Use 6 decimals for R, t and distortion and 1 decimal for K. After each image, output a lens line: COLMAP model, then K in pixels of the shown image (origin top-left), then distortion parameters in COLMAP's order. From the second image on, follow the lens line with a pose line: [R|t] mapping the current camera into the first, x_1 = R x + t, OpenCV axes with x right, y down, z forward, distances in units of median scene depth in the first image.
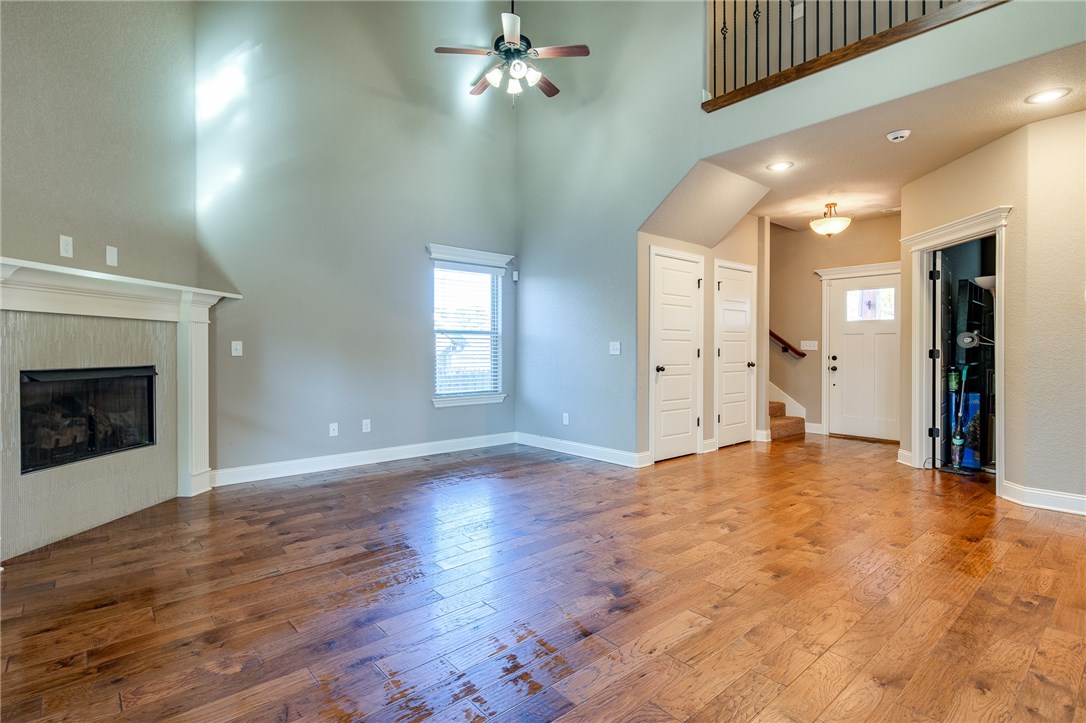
lens RADIAL K [[529.0, 0, 535.6], [0, 529.0, 352.6], [0, 0, 1]] dist [0.013042, -0.007313]
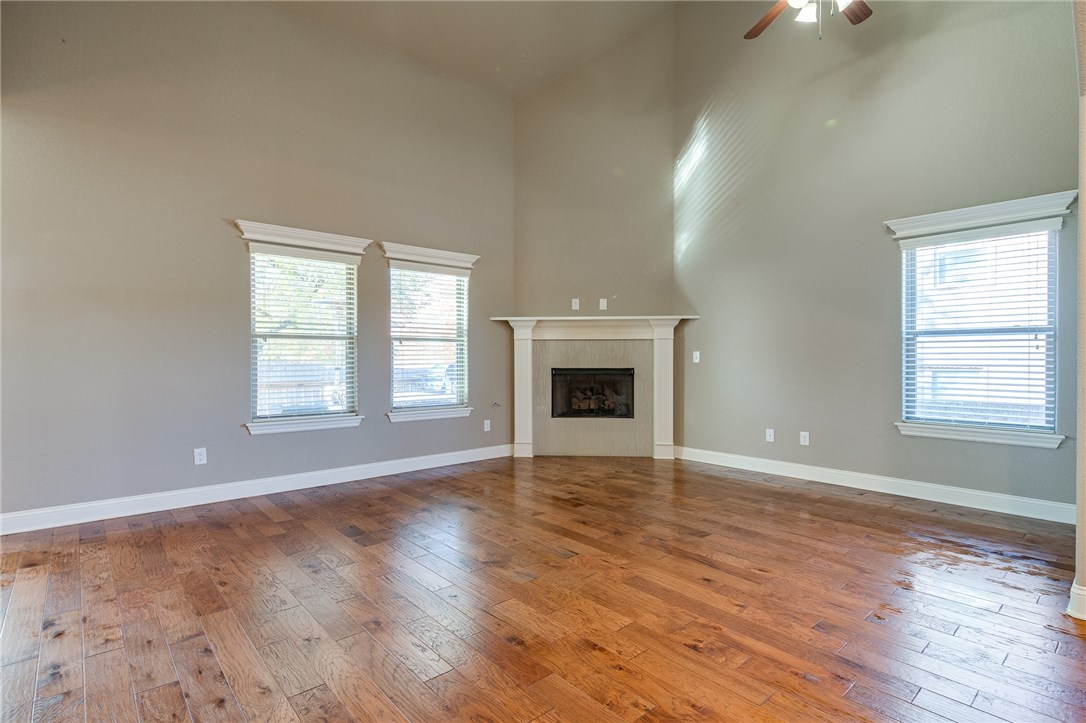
lens RADIAL K [[529.0, 0, 525.8], [0, 529.0, 362.6], [0, 0, 1]] dist [0.013042, -0.007313]
pose [[-0.006255, 0.008792, -0.999942, 1.027059], [-0.004228, 0.999952, 0.008819, -0.005381], [0.999972, 0.004283, -0.006217, 0.832797]]
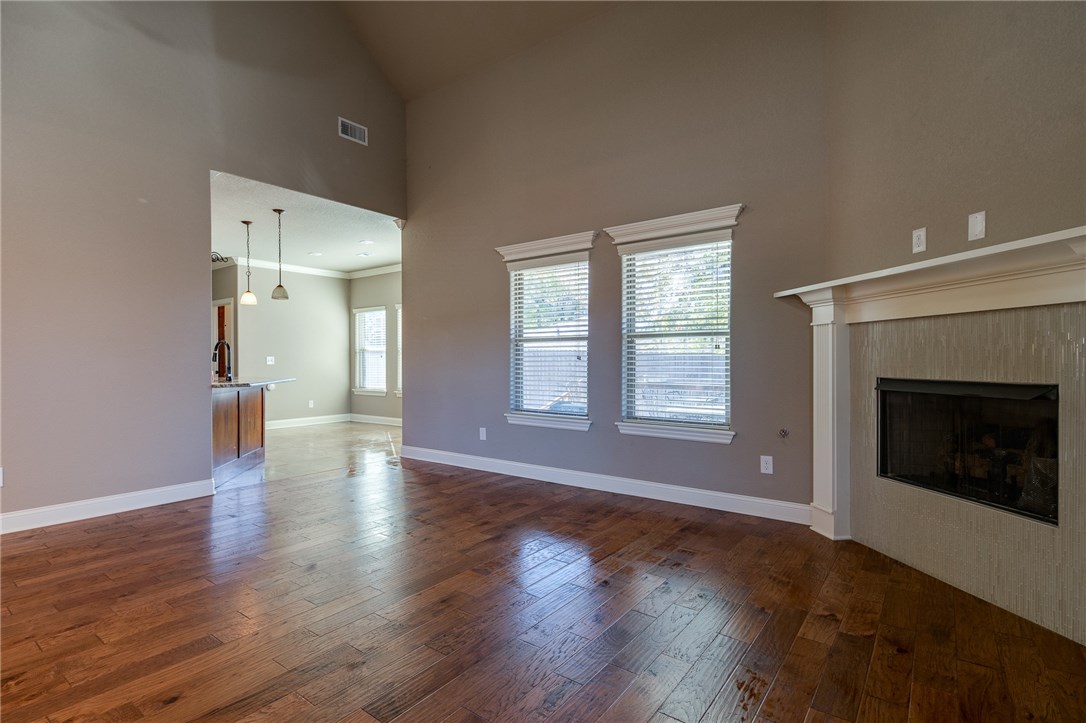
lens RADIAL K [[529.0, 0, 534.3], [0, 529.0, 365.1], [0, 0, 1]] dist [0.013042, -0.007313]
pose [[-0.979255, 0.009728, -0.202398, -0.076877], [0.006535, 0.999844, 0.016439, -0.011690], [0.202526, 0.014775, -0.979165, 1.735055]]
